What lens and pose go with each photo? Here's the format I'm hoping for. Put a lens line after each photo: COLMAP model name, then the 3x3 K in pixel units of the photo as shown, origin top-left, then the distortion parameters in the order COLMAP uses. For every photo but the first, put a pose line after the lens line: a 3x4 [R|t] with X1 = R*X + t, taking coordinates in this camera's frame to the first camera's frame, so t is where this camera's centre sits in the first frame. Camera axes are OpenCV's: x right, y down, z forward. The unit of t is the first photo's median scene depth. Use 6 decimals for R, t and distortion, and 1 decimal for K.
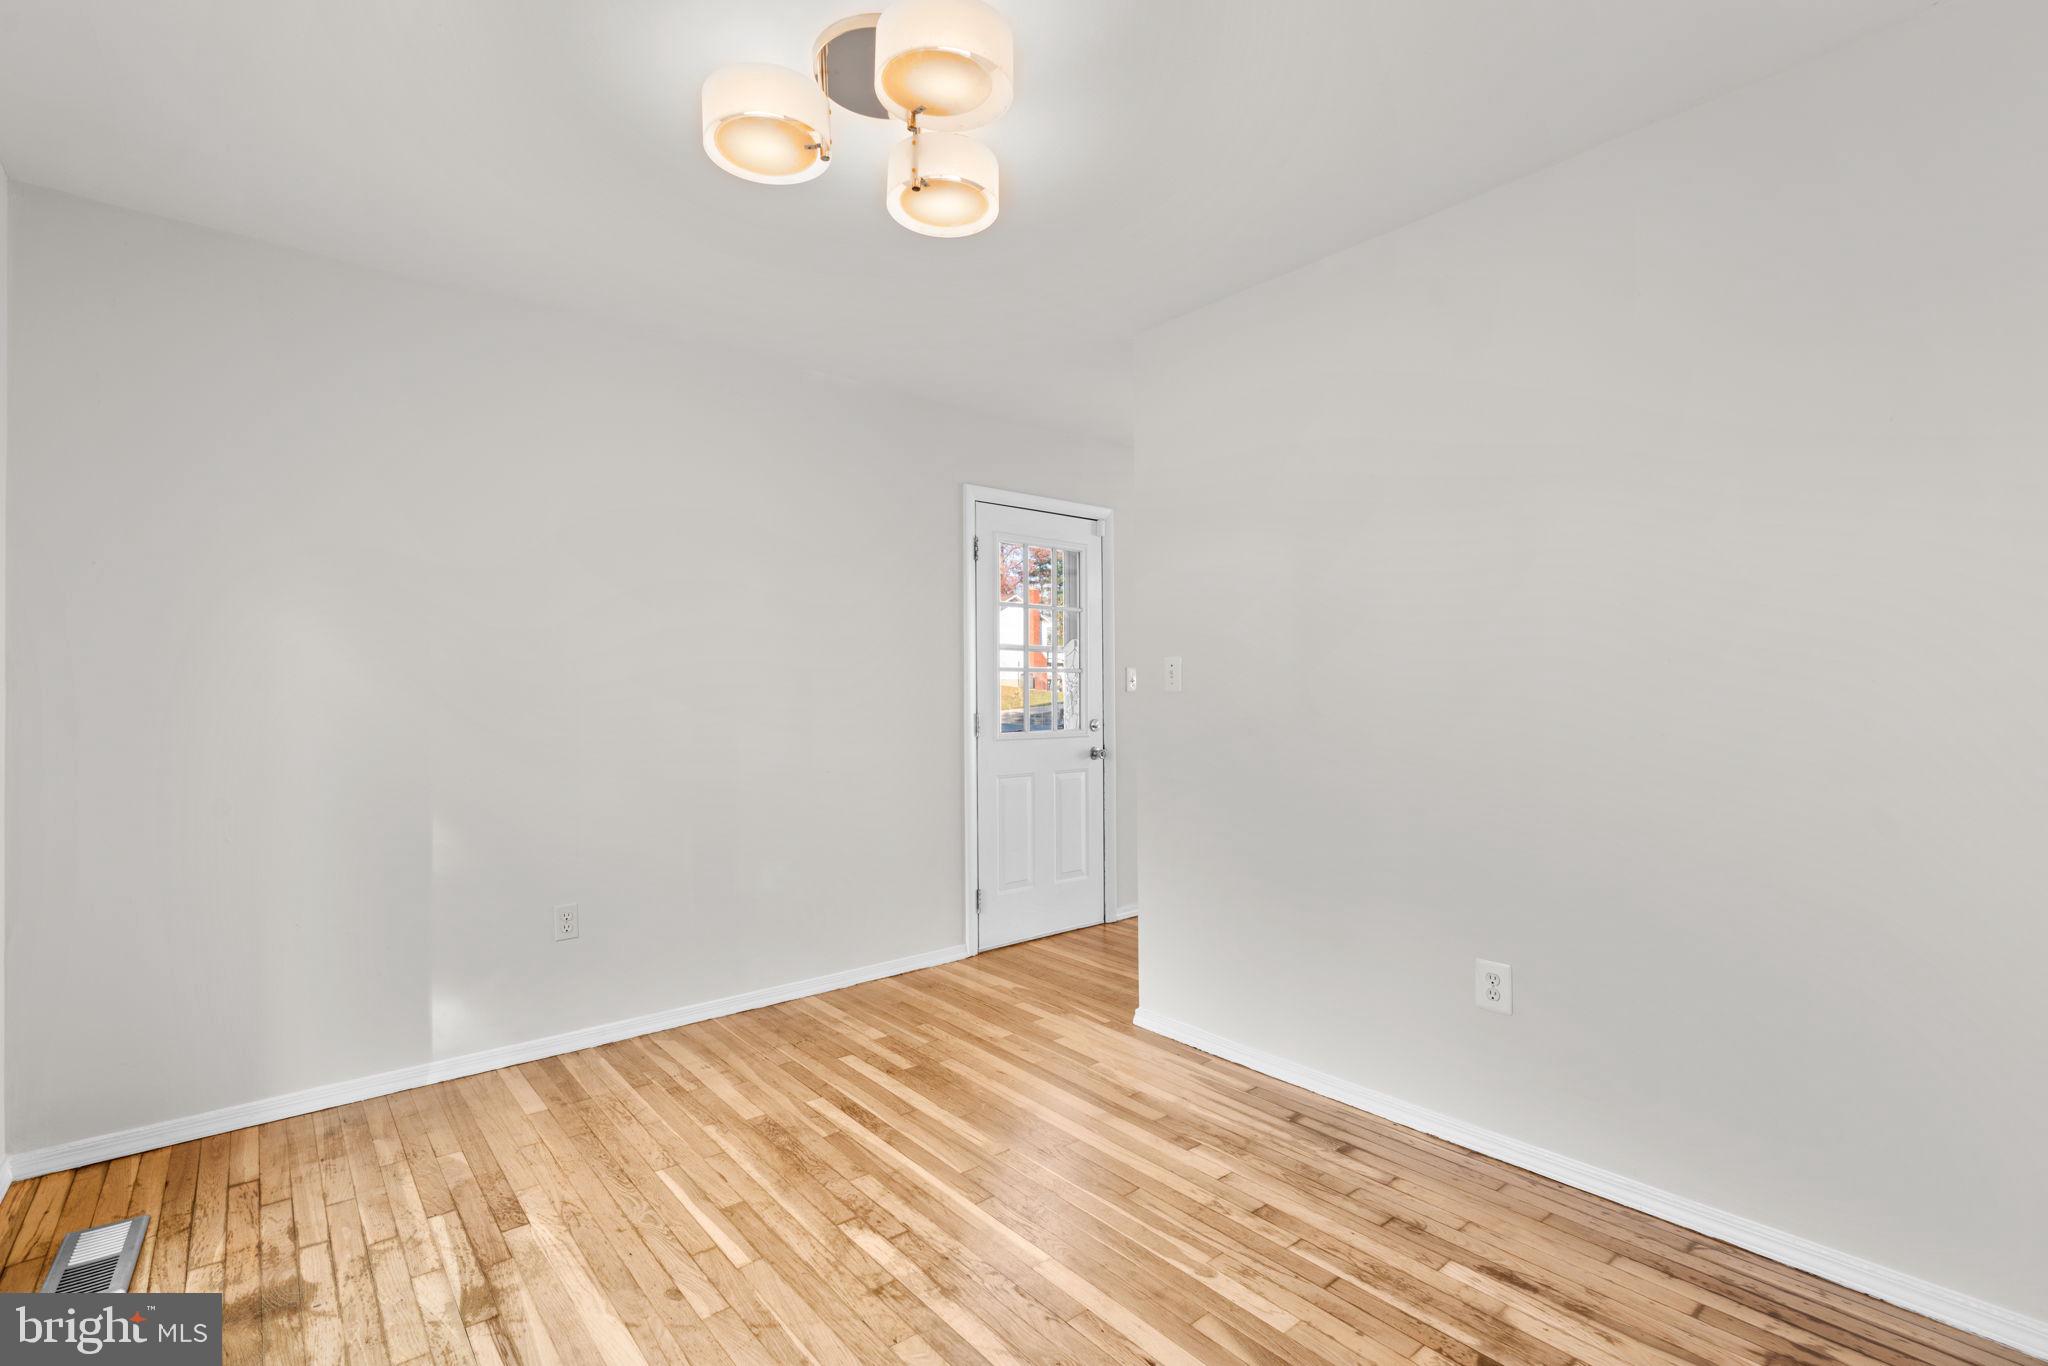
lens RADIAL K [[925.9, 0, 1023.4], [0, 925.9, 688.3], [0, 0, 1]] dist [-0.001126, 0.000014]
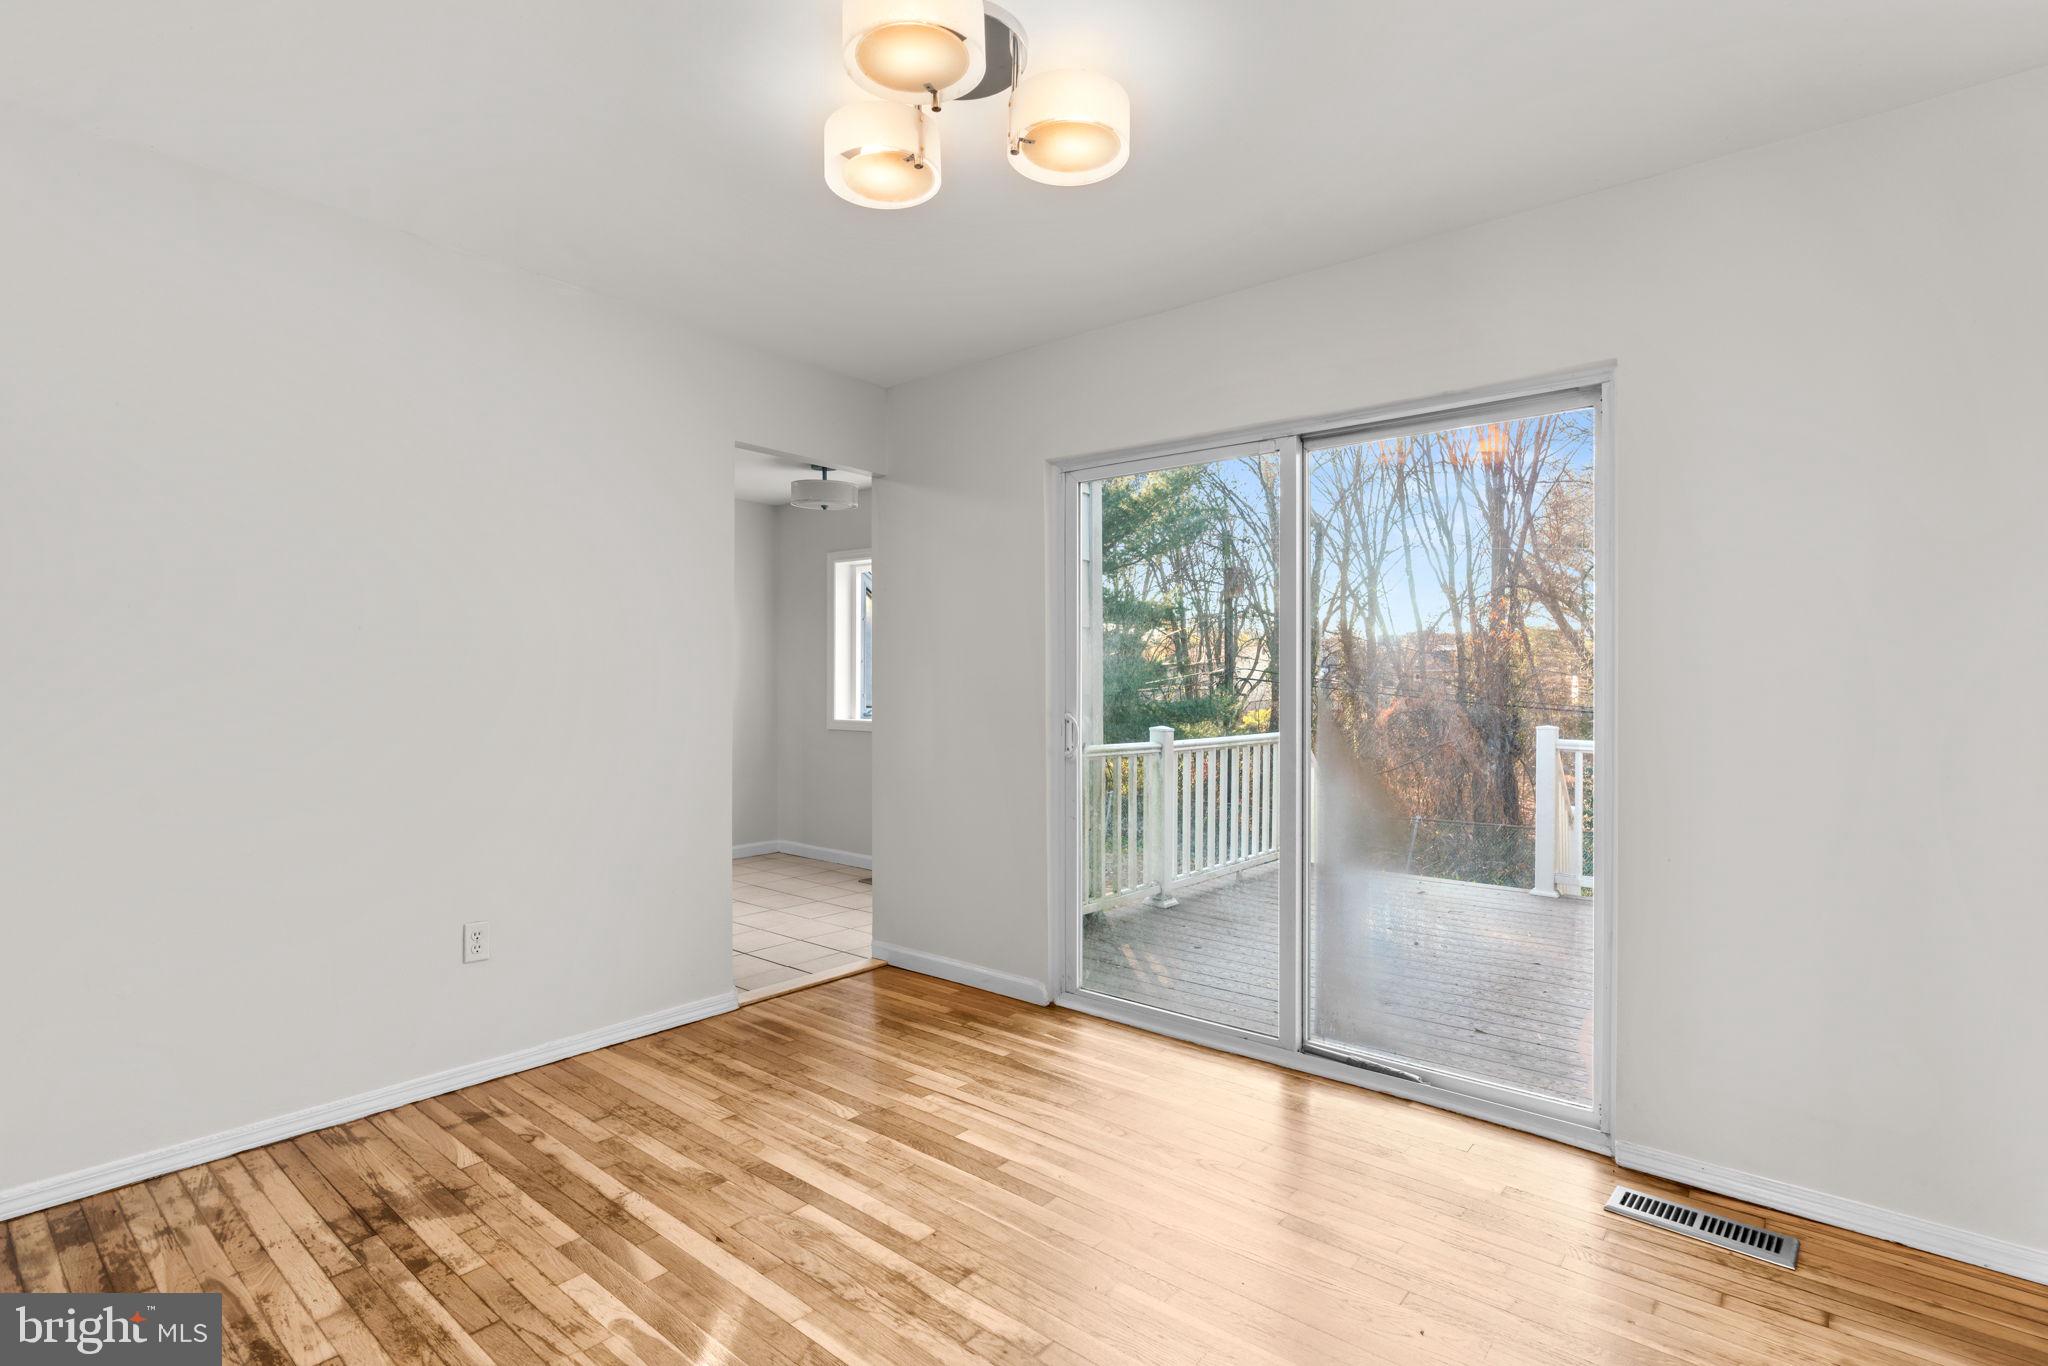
lens RADIAL K [[925.9, 0, 1024.7], [0, 925.9, 691.3], [0, 0, 1]] dist [-0.001126, 0.000014]
pose [[-0.980736, -0.003519, -0.195307, -0.015029], [-0.002294, 0.999976, -0.006495, 0.005755], [0.195326, -0.005922, -0.980721, 1.985054]]
